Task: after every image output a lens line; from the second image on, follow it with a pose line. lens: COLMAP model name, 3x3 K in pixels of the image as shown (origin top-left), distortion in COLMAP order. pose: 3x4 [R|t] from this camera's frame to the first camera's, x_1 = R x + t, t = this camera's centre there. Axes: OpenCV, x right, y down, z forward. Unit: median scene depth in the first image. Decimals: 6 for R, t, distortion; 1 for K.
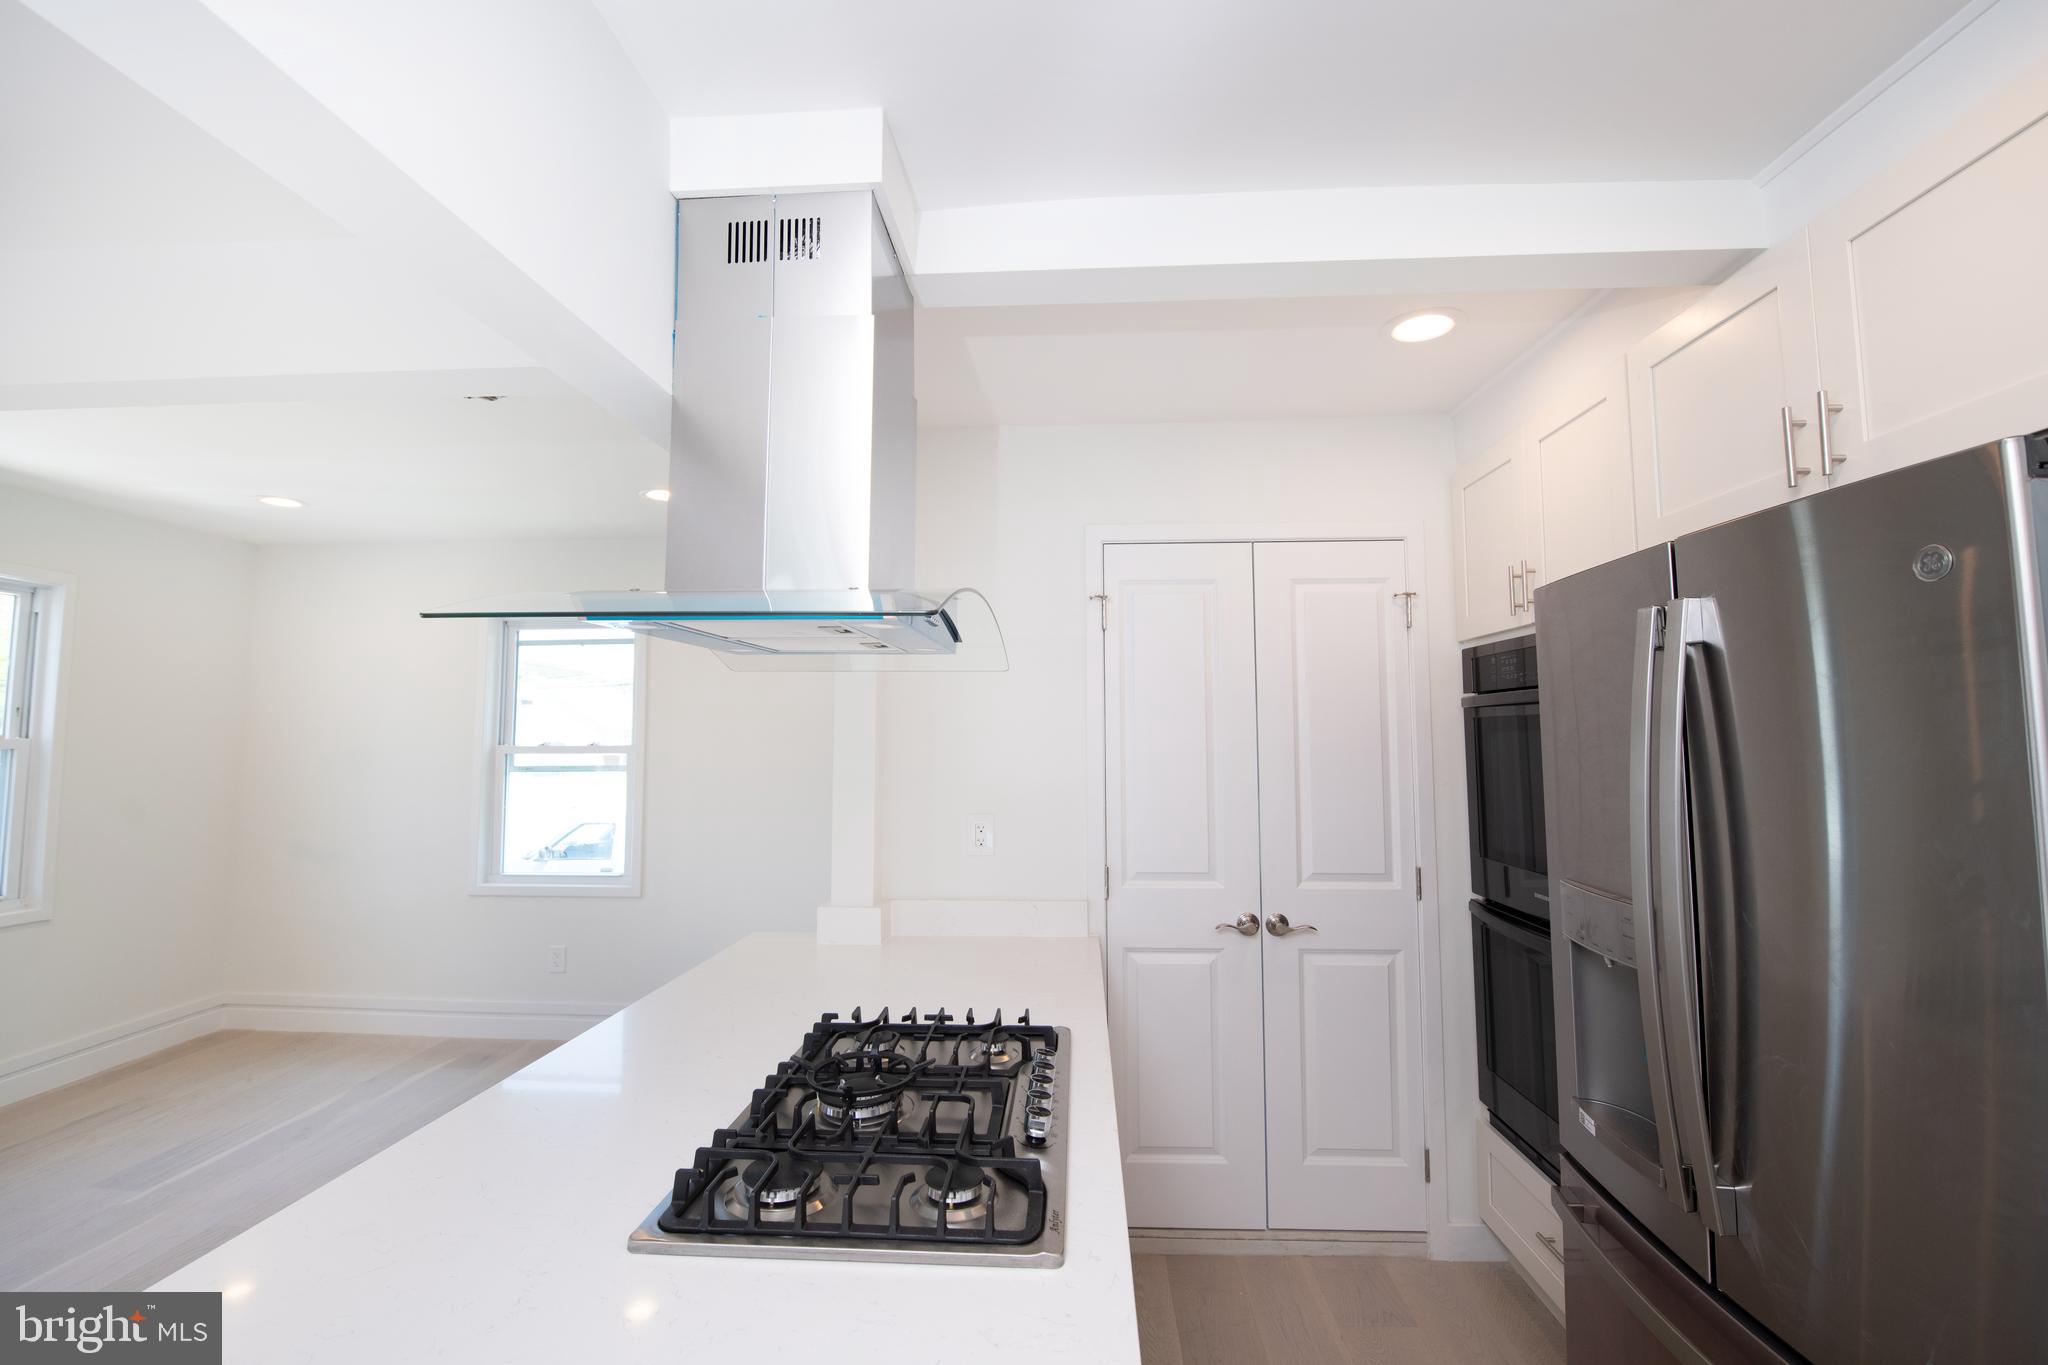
lens RADIAL K [[836.6, 0, 1034.9], [0, 836.6, 678.7], [0, 0, 1]] dist [-0.019526, -0.000089]
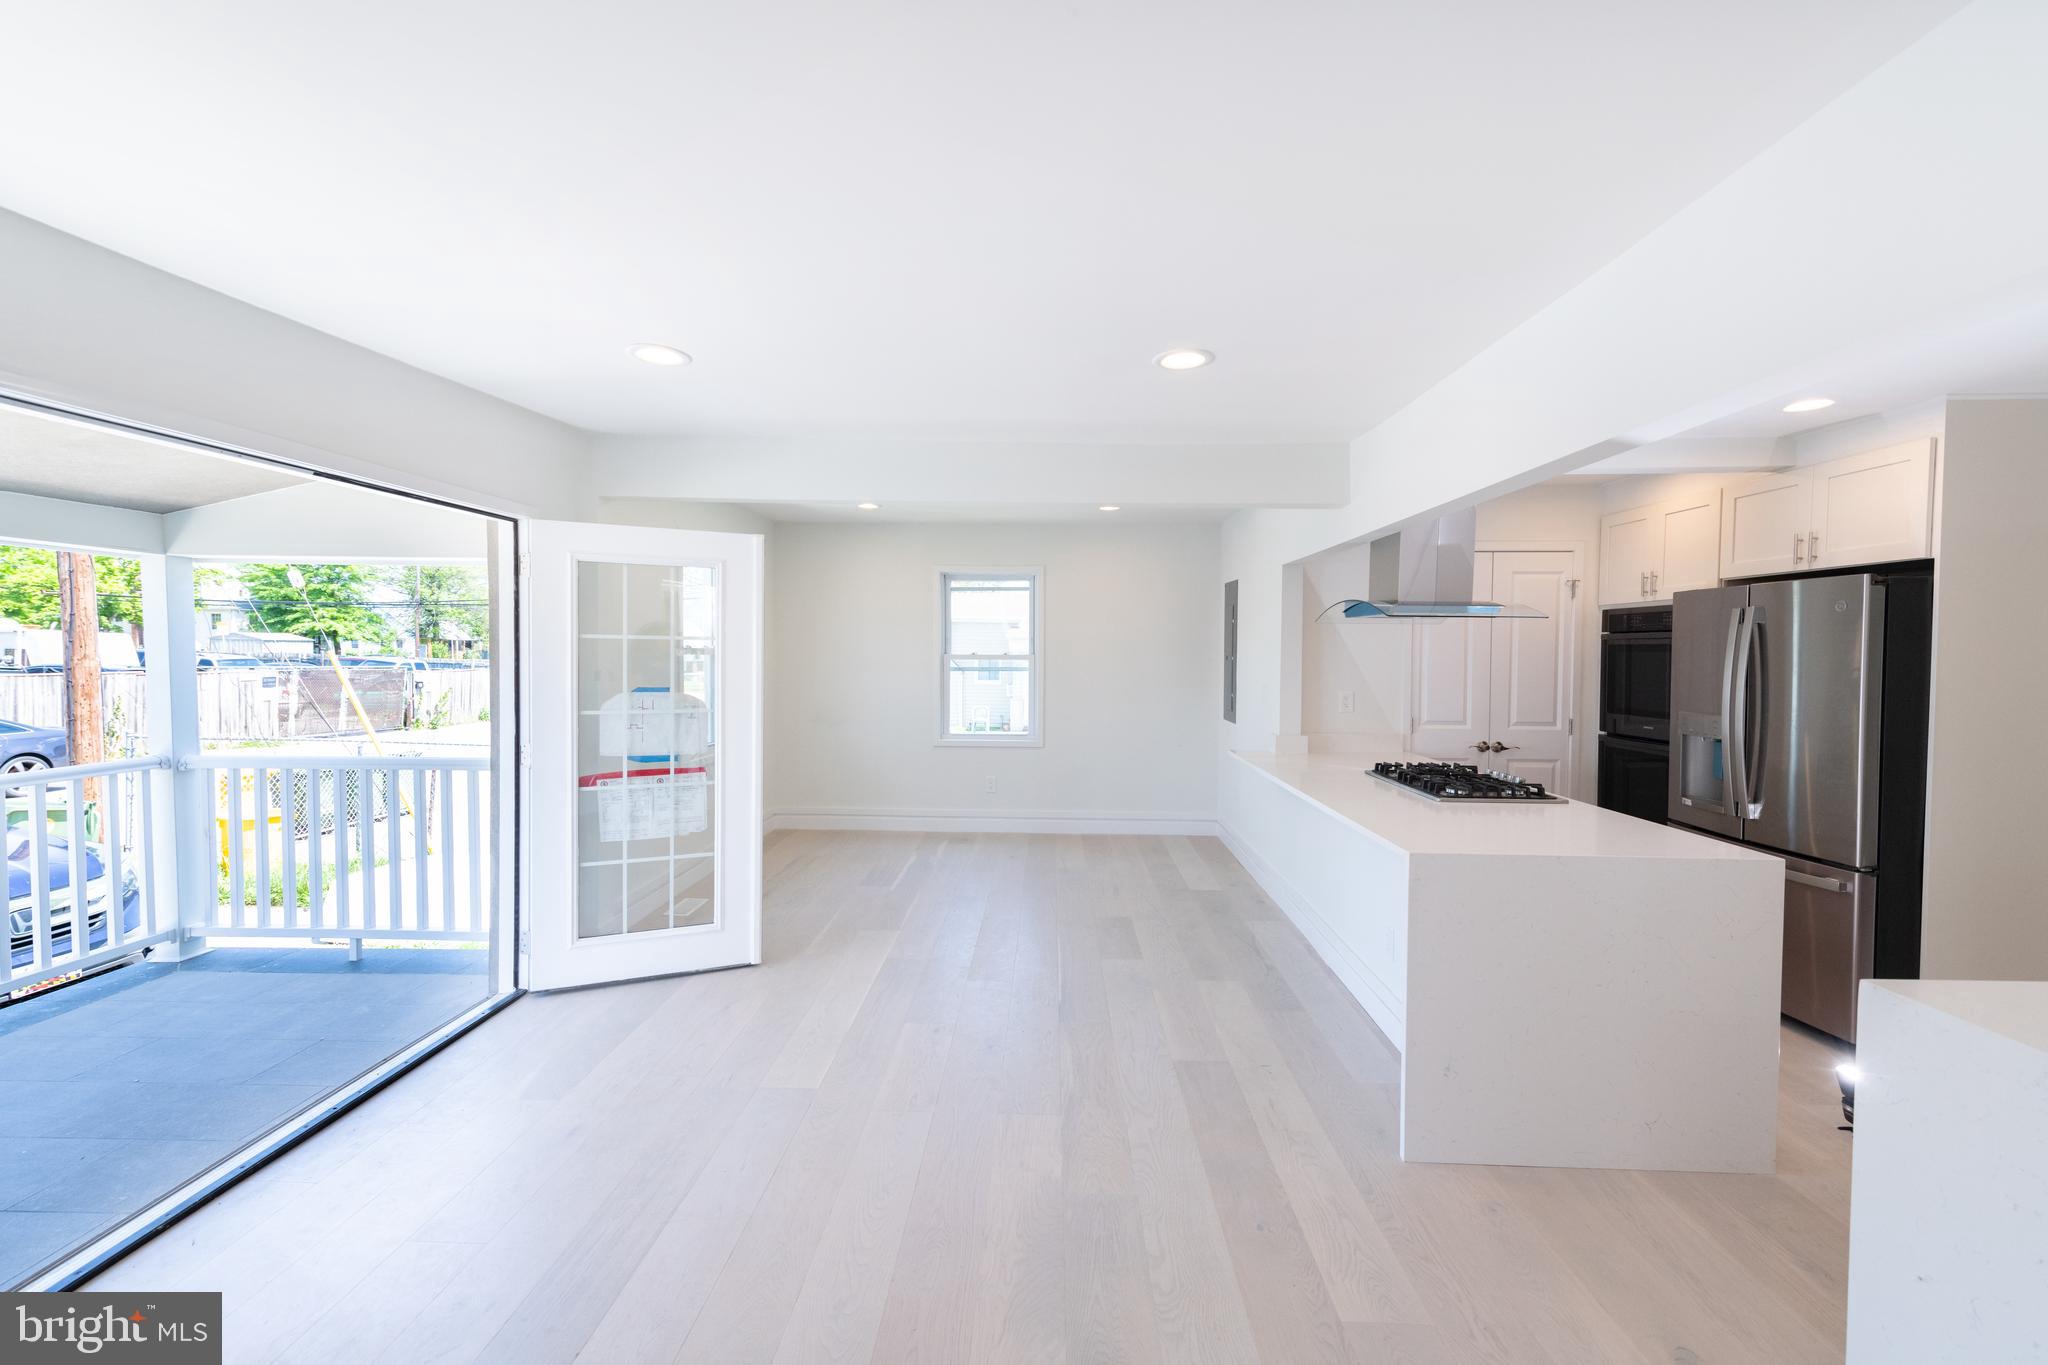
lens RADIAL K [[793.3, 0, 1024.8], [0, 793.3, 672.8], [0, 0, 1]] dist [0.001689, -0.000075]
pose [[0.999714, 0.008308, 0.022443, -0.735376], [-0.010433, 0.995301, 0.096261, -0.043466], [-0.021538, -0.096467, 0.995103, -0.705372]]
